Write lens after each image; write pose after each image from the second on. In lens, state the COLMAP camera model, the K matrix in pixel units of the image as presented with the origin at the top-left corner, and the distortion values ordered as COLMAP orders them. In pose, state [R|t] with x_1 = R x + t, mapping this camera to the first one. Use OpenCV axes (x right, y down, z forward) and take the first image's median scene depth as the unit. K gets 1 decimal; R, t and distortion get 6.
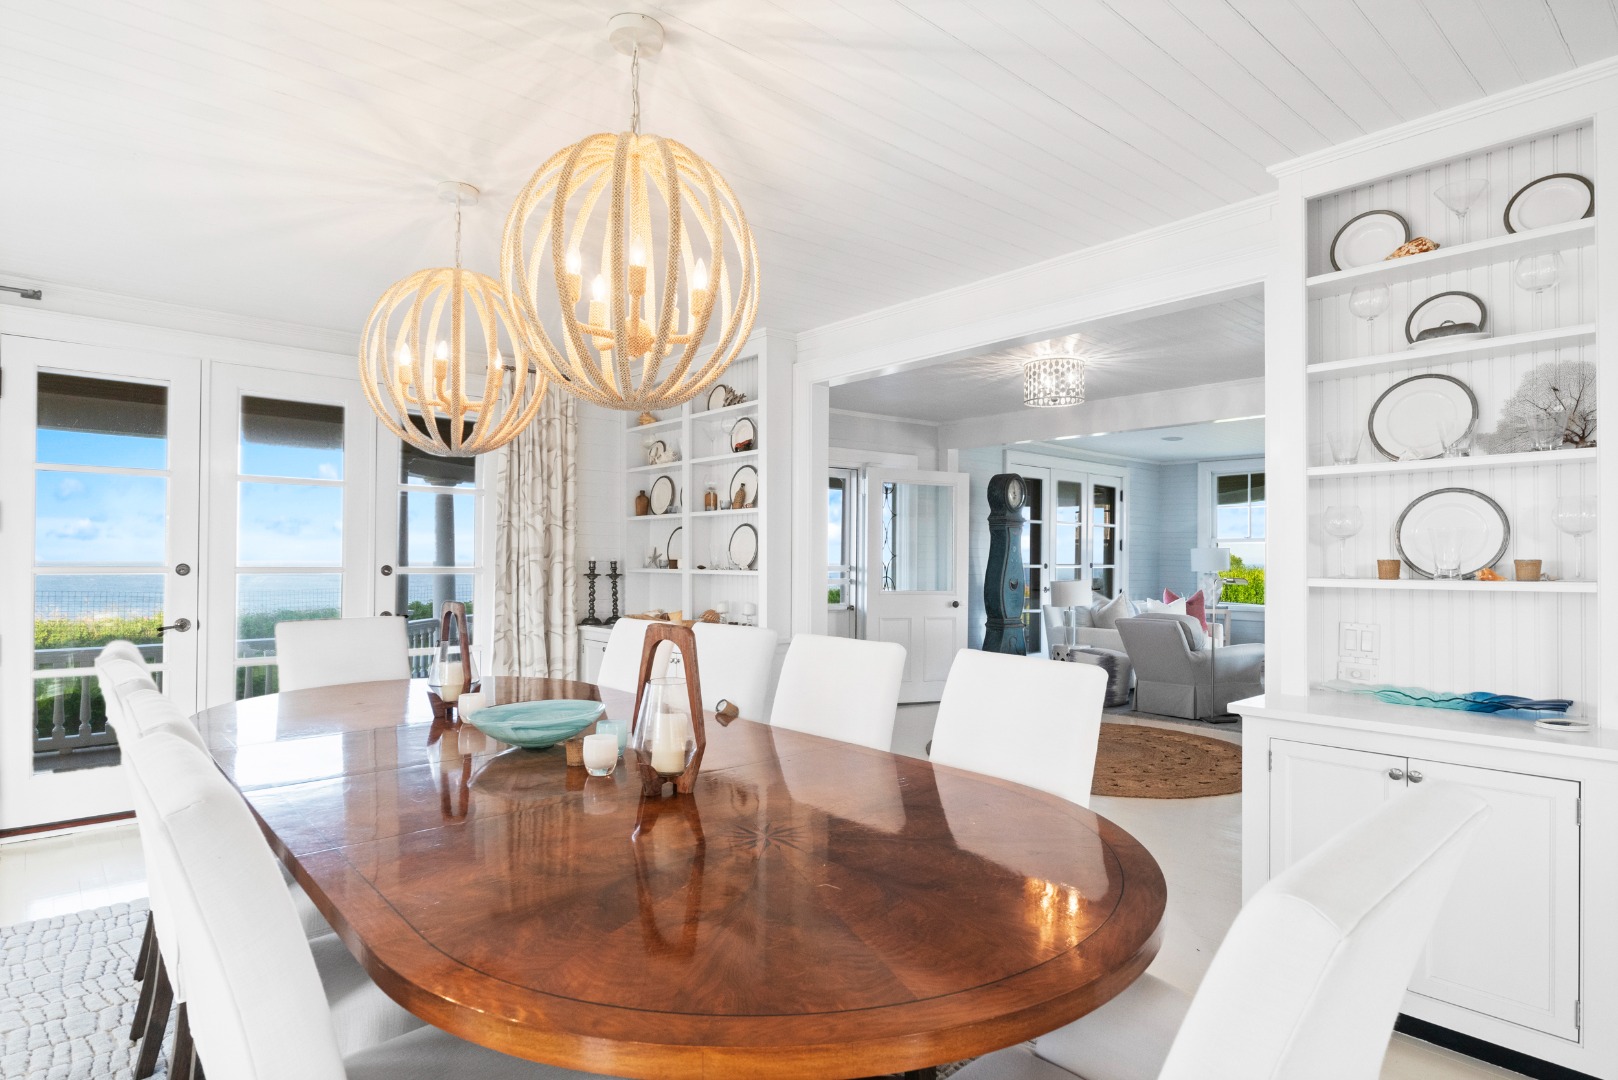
lens RADIAL K [[860.2, 0, 804.6], [0, 860.2, 547.5], [0, 0, 1]] dist [-0.005992, -0.000532]
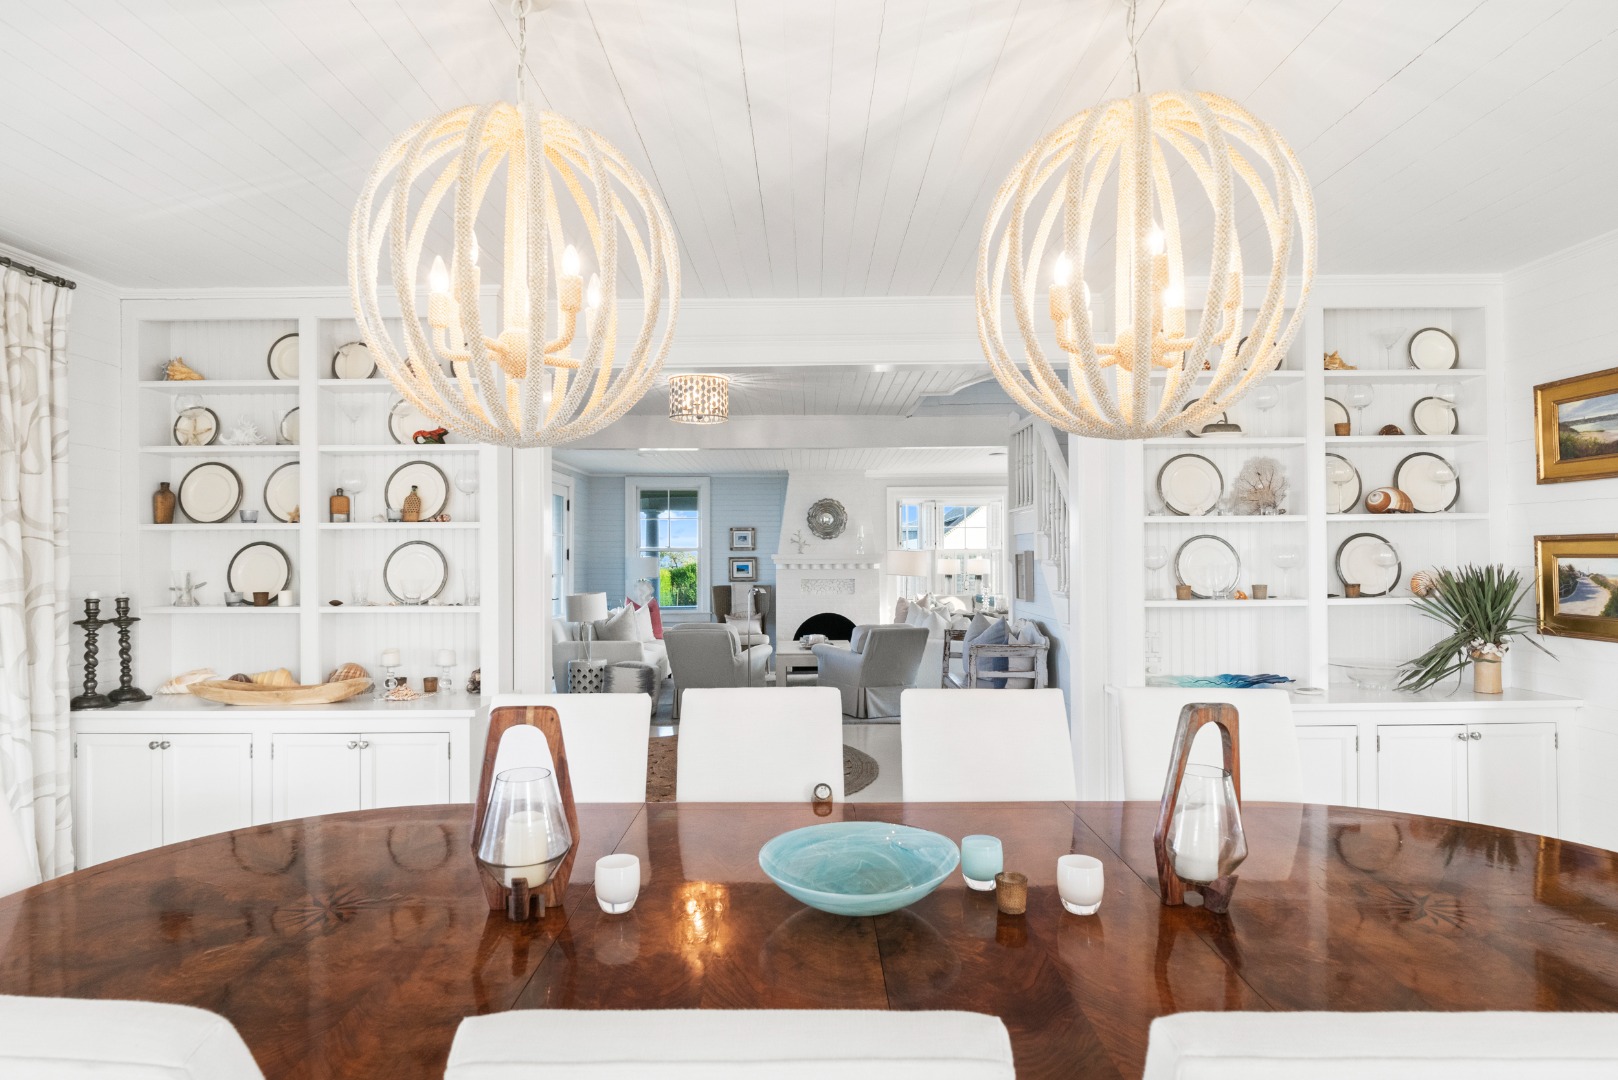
lens RADIAL K [[860.2, 0, 791.8], [0, 860.2, 547.2], [0, 0, 1]] dist [-0.005992, -0.000532]
pose [[0.675884, 0.002394, 0.737004, -0.367578], [-0.003096, 0.999995, -0.000408, -0.021865], [-0.737001, -0.002006, 0.675888, 0.252504]]
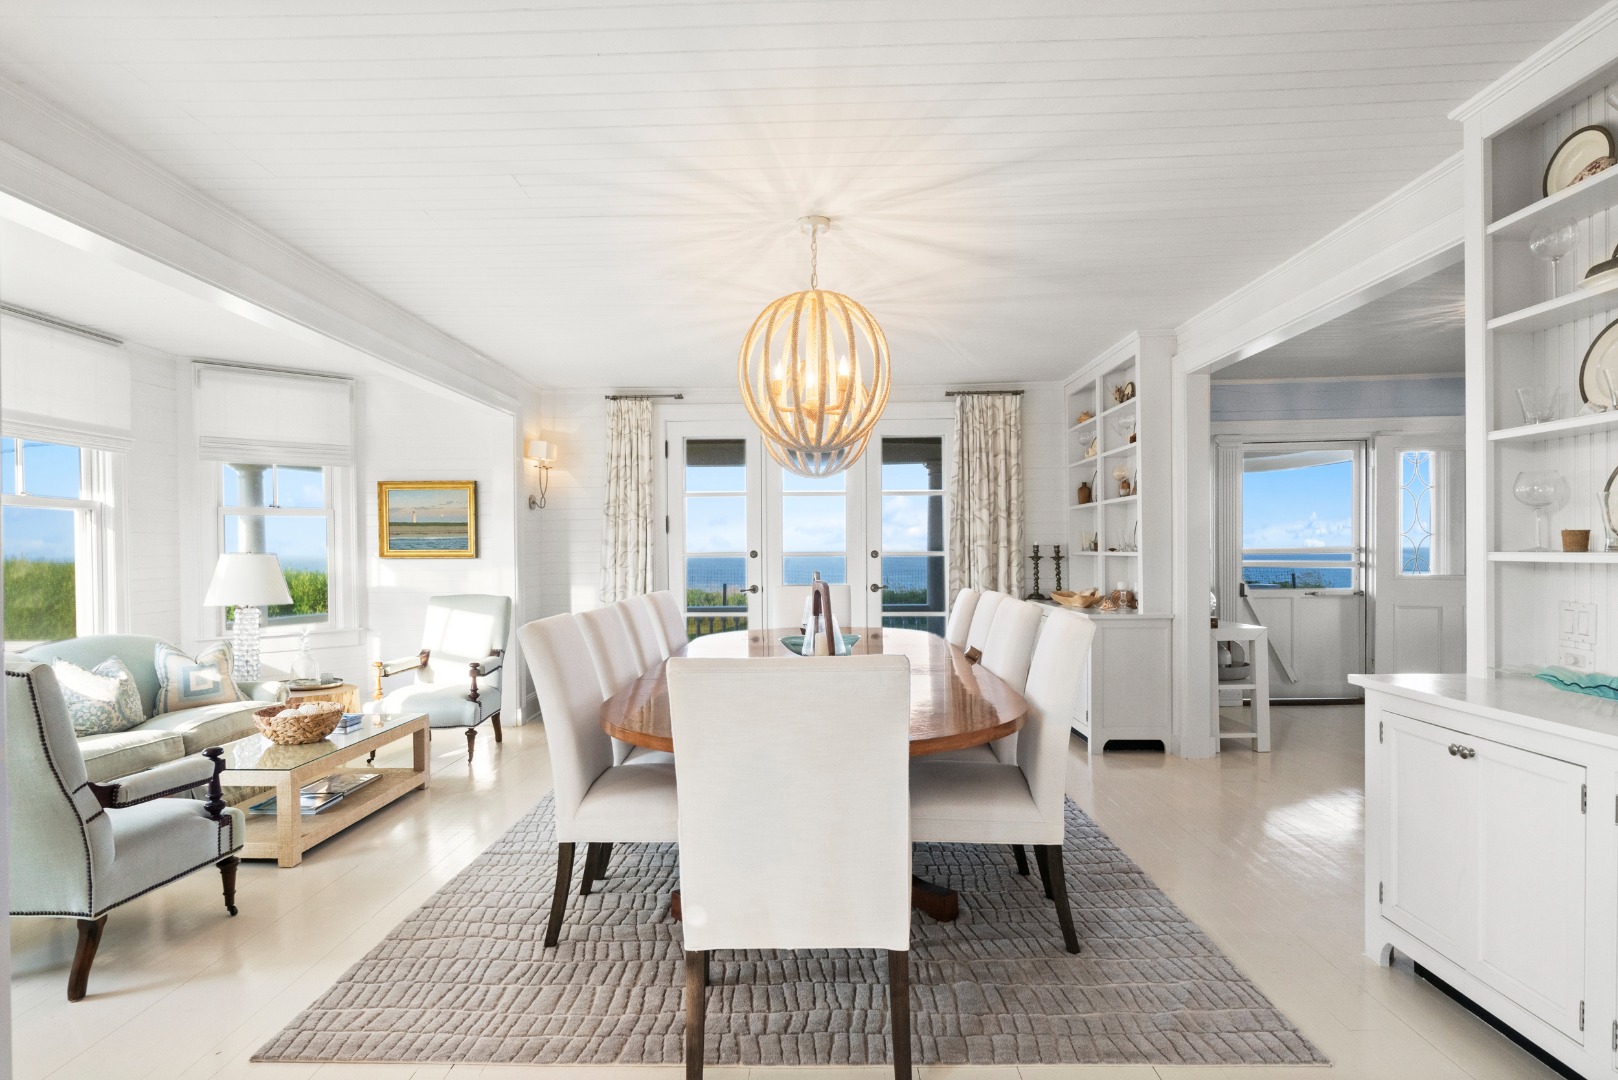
lens RADIAL K [[860.2, 0, 798.4], [0, 860.2, 552.6], [0, 0, 1]] dist [-0.005992, -0.000532]
pose [[0.734428, -0.008325, -0.678636, 0.323606], [0.022556, 0.999672, 0.012147, 0.004097], [0.678312, -0.024228, 0.734374, -0.089691]]
